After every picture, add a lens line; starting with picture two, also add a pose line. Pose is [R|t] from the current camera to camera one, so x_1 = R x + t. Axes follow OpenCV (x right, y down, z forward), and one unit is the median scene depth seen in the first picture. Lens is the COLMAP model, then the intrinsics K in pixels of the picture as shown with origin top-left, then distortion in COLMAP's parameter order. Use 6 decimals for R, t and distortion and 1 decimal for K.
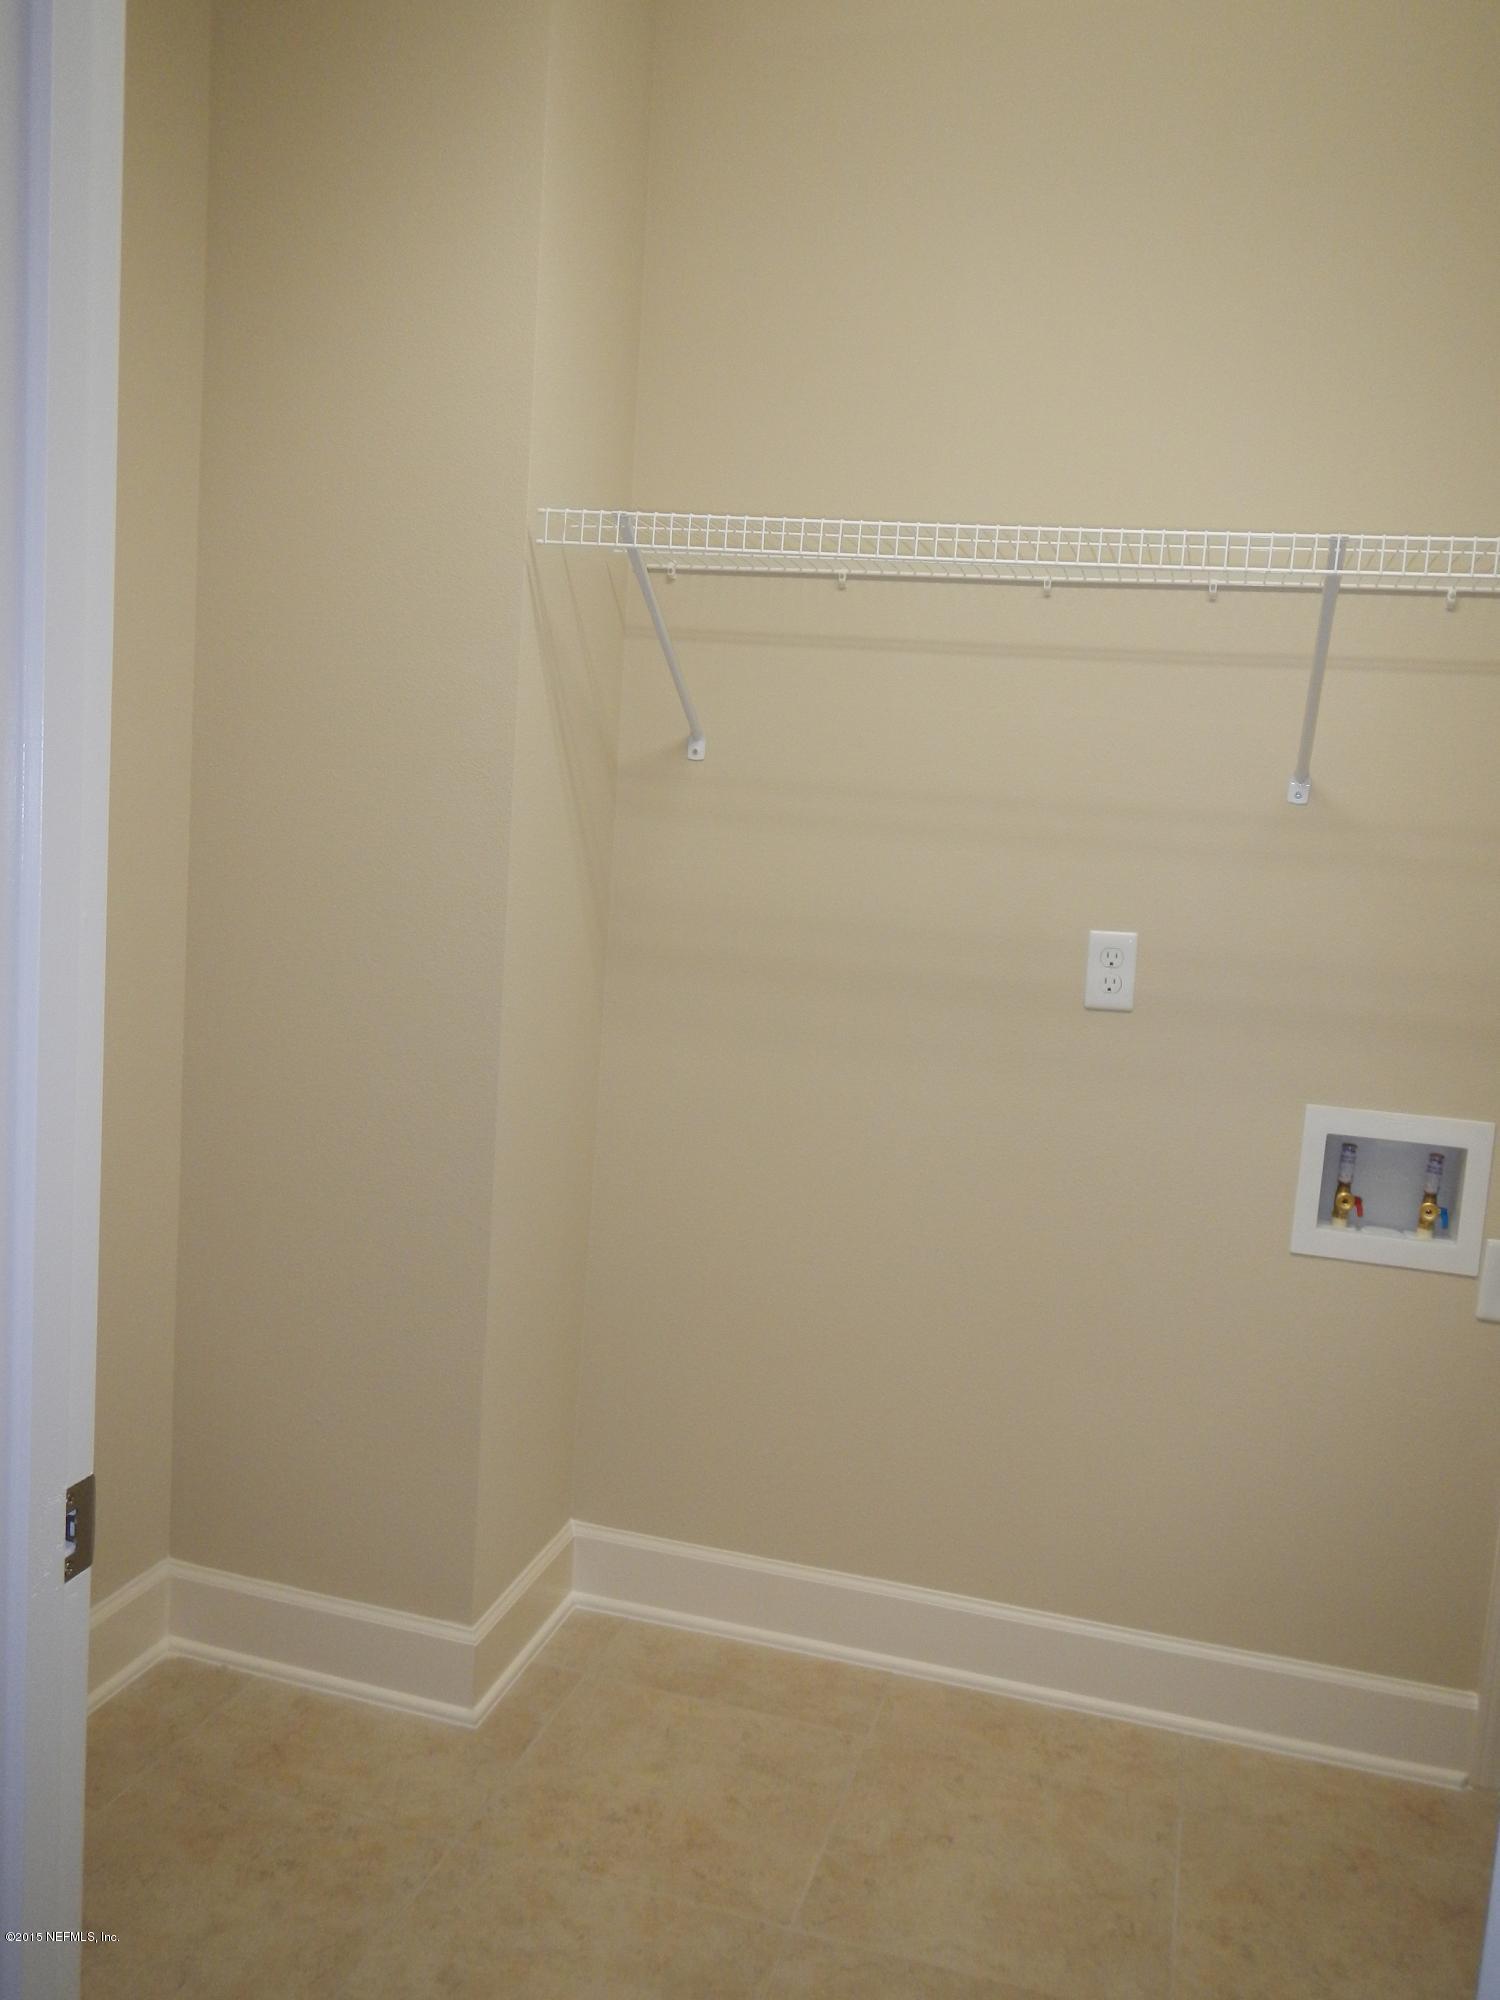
lens RADIAL K [[1653.4, 0, 750.0], [0, 1653.4, 1000.0], [0, 0, 1]] dist [0.007213, -0.014337]
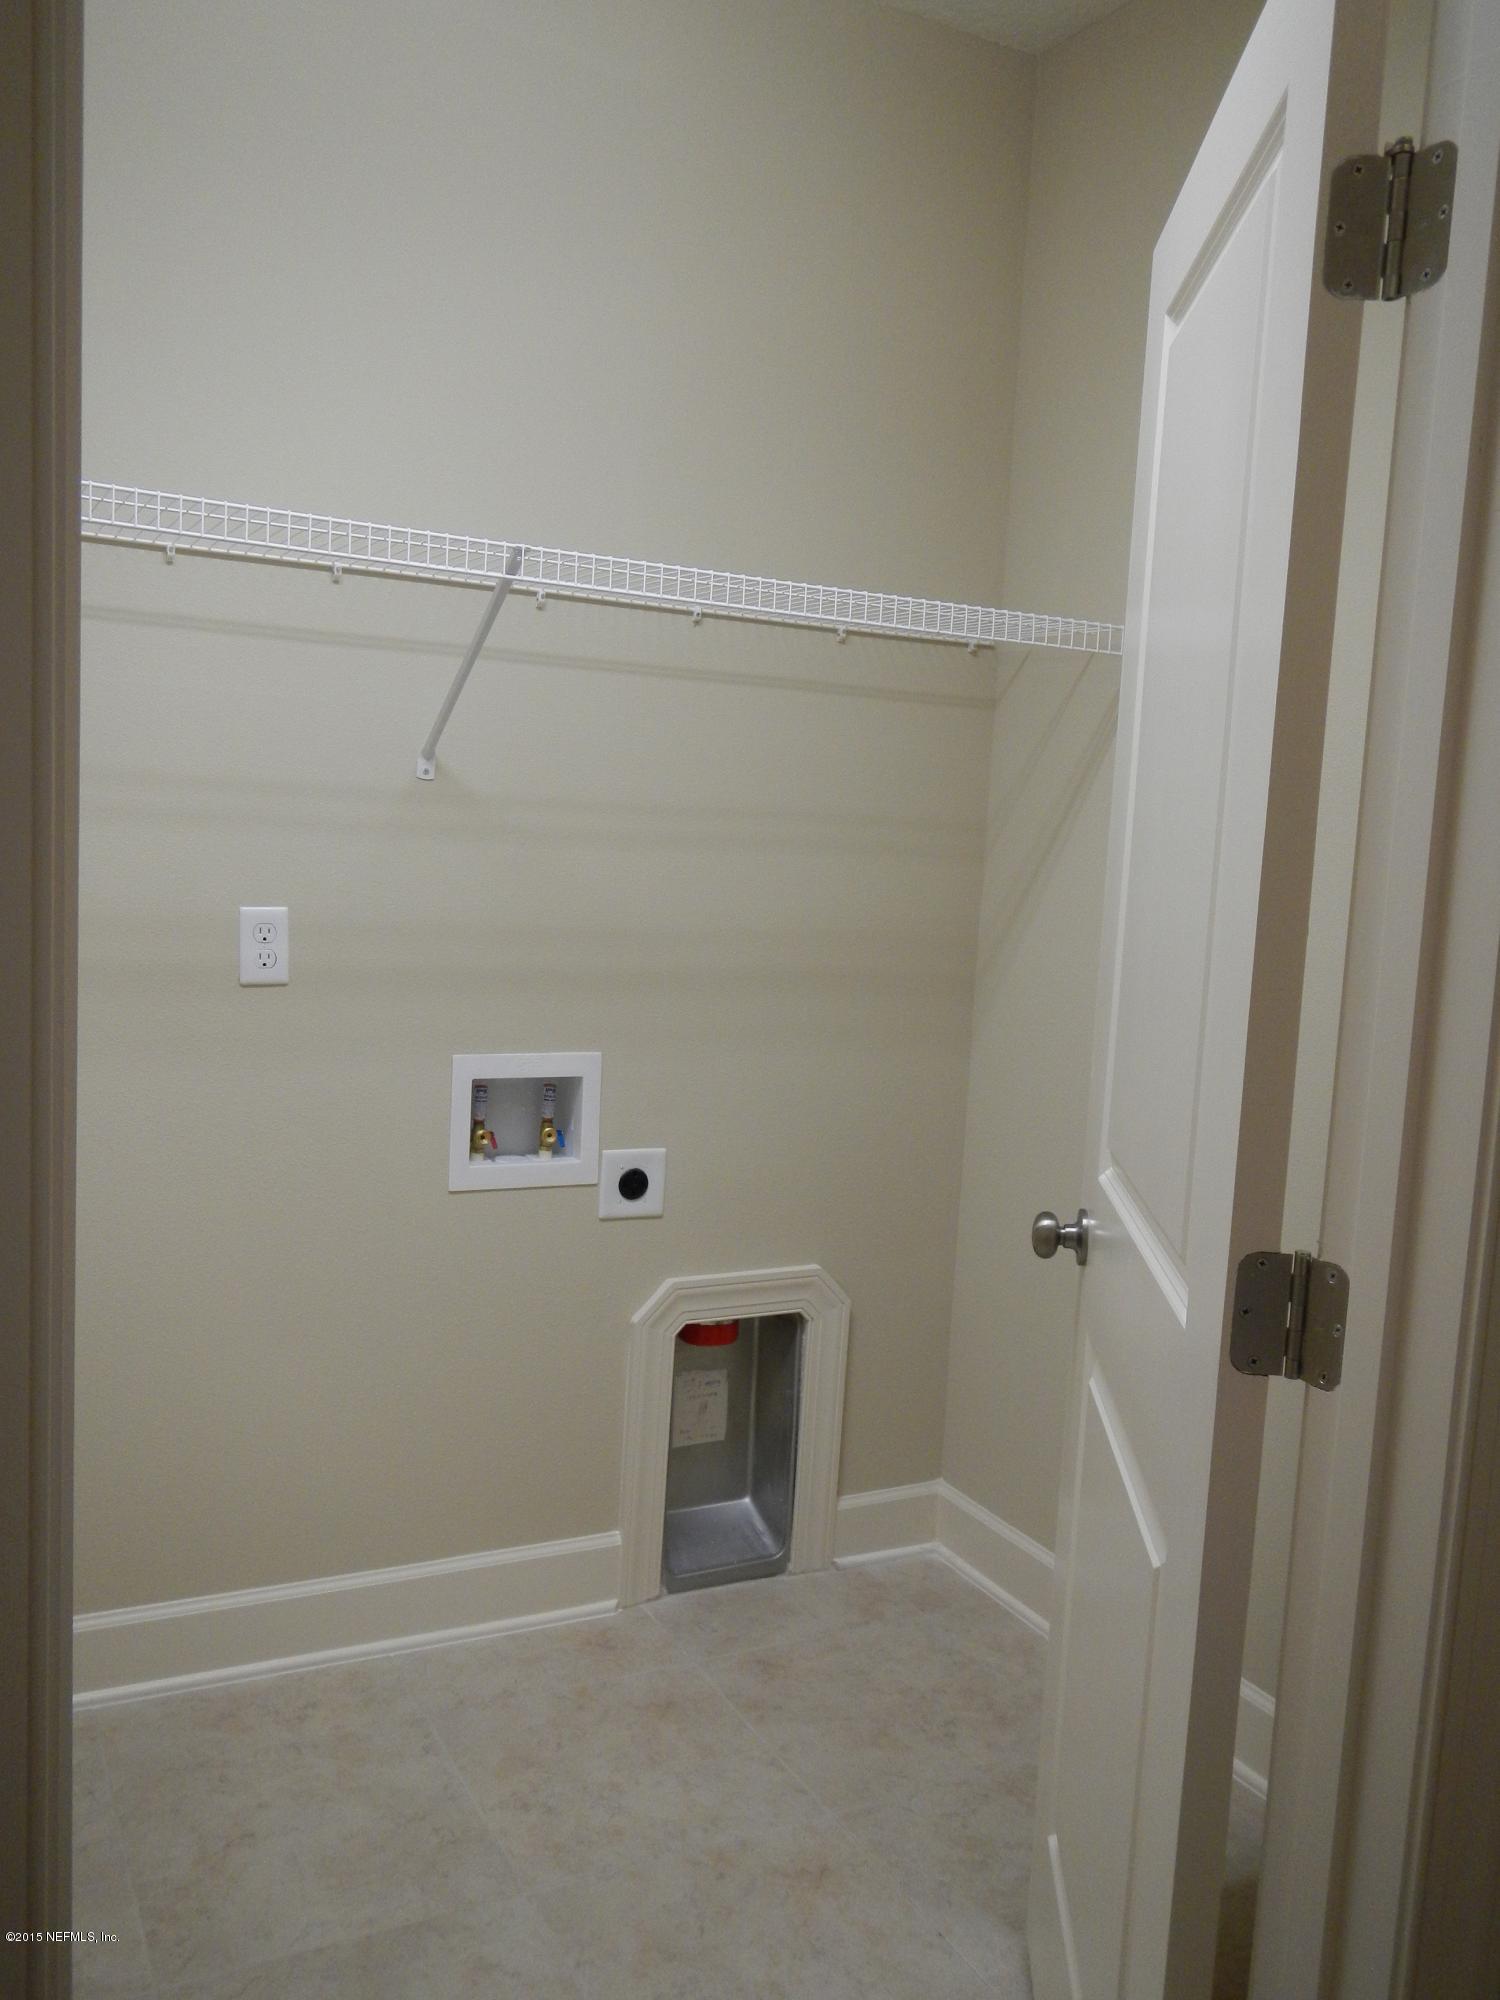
lens RADIAL K [[1634.1, 0, 748.4], [0, 1634.1, 1012.3], [0, 0, 1]] dist [0.030354, -0.013945]
pose [[0.740476, -0.099512, 0.664675, -0.237279], [0.072696, 0.995034, 0.067985, -0.024541], [-0.668140, -0.002022, 0.744033, 0.062817]]
